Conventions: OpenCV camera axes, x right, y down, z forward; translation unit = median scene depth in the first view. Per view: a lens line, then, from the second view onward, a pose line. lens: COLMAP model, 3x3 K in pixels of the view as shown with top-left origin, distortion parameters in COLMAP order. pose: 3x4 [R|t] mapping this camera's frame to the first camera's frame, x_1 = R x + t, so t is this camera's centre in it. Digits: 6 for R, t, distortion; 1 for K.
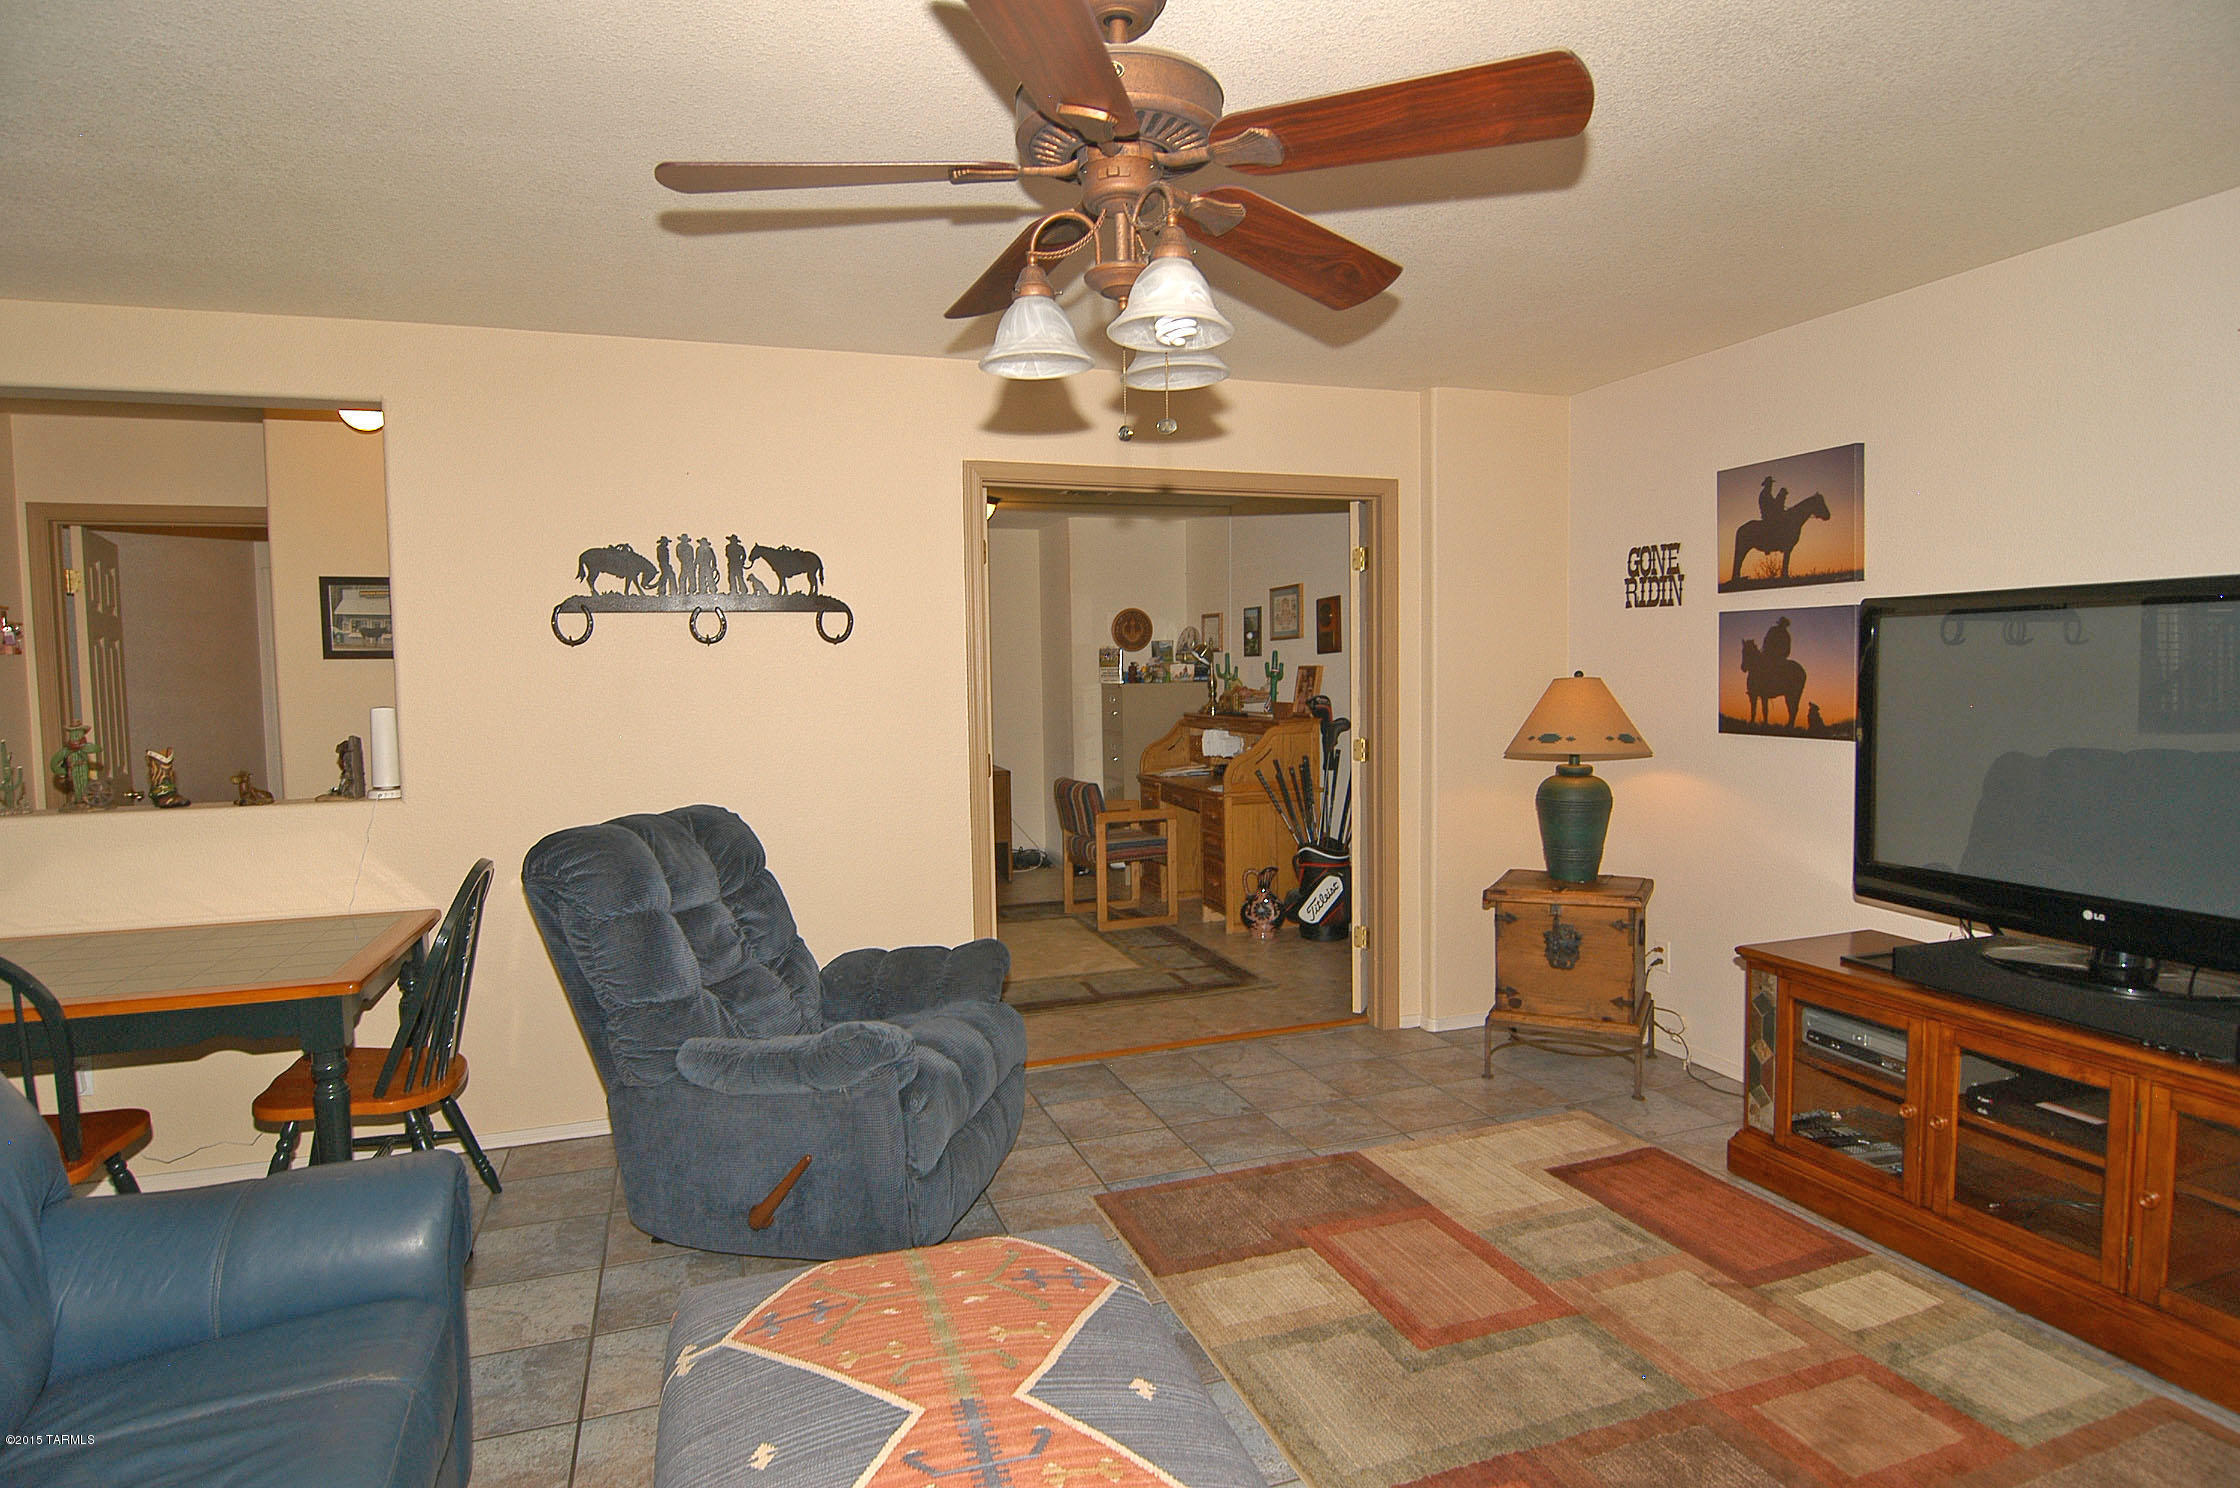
lens RADIAL K [[1195.9, 0, 1123.7], [0, 1195.9, 740.4], [0, 0, 1]] dist [-0.012743, -0.000737]
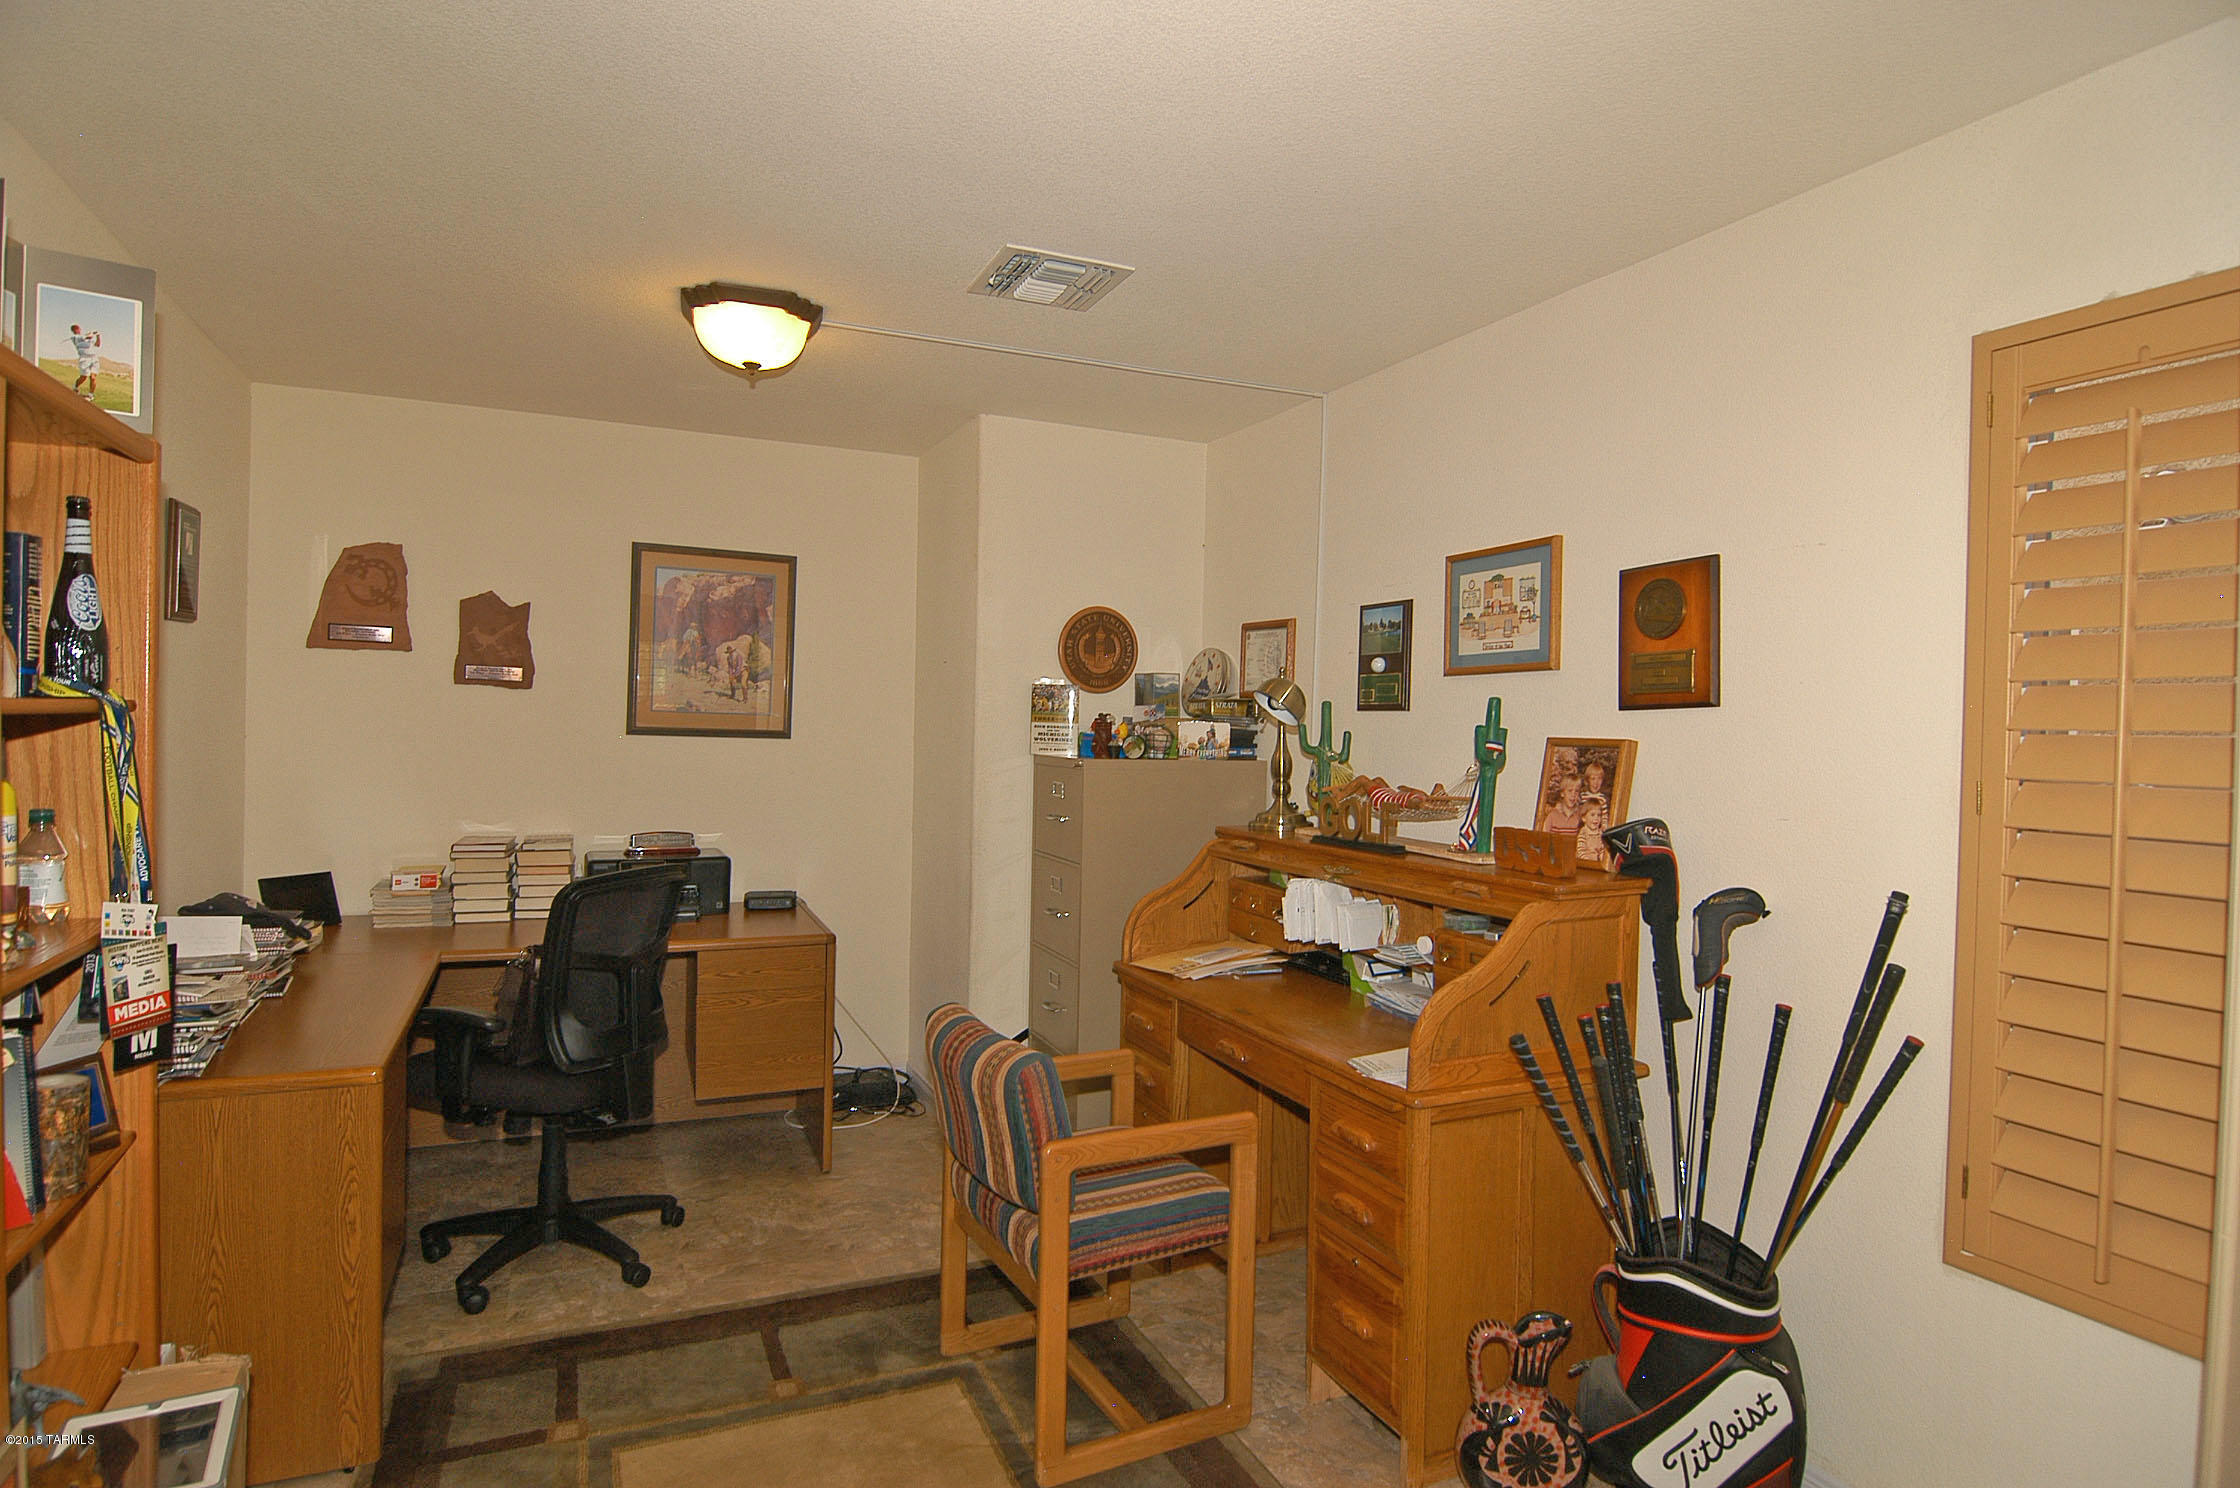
lens RADIAL K [[1195.9, 0, 1119.3], [0, 1195.9, 743.0], [0, 0, 1]] dist [-0.012743, -0.000737]
pose [[0.994903, 0.036494, 0.094003, -0.057270], [-0.032243, 0.998405, -0.046350, -0.059409], [-0.095545, 0.043083, 0.994492, 0.979286]]
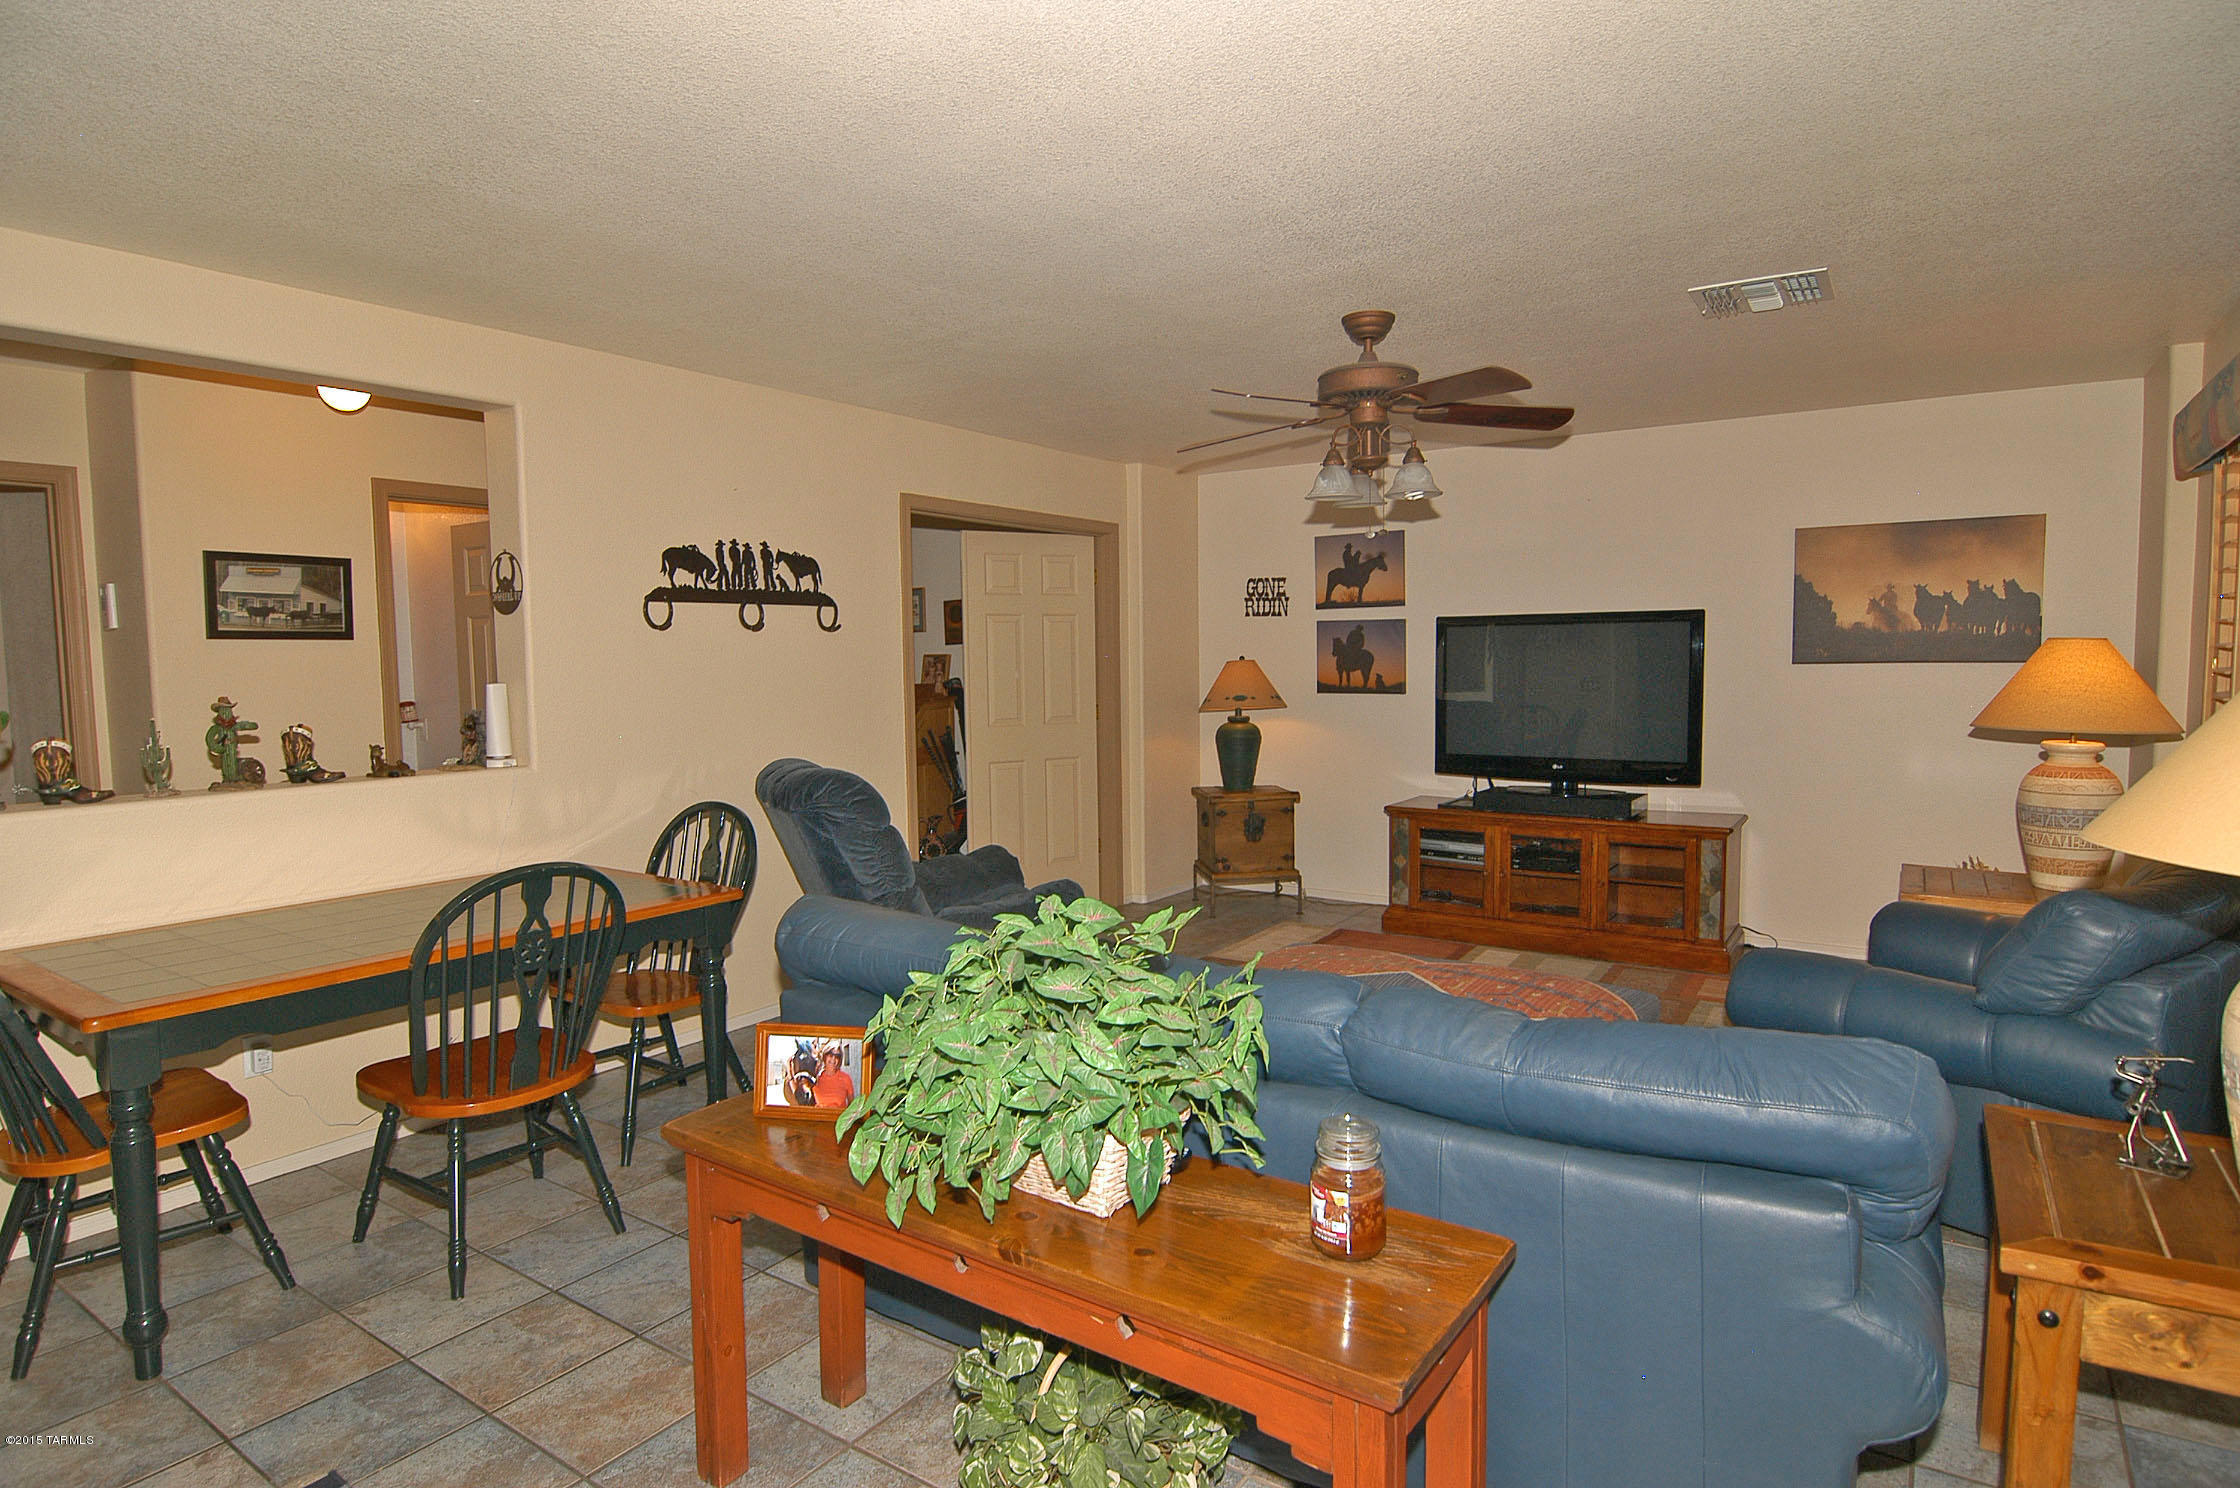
lens RADIAL K [[1195.9, 0, 1106.0], [0, 1195.9, 740.3], [0, 0, 1]] dist [-0.012743, -0.000737]
pose [[0.807290, -0.037637, 0.588953, -0.691187], [0.035357, 0.999256, 0.015393, 0.022381], [-0.589095, 0.008397, 0.808020, -0.171667]]
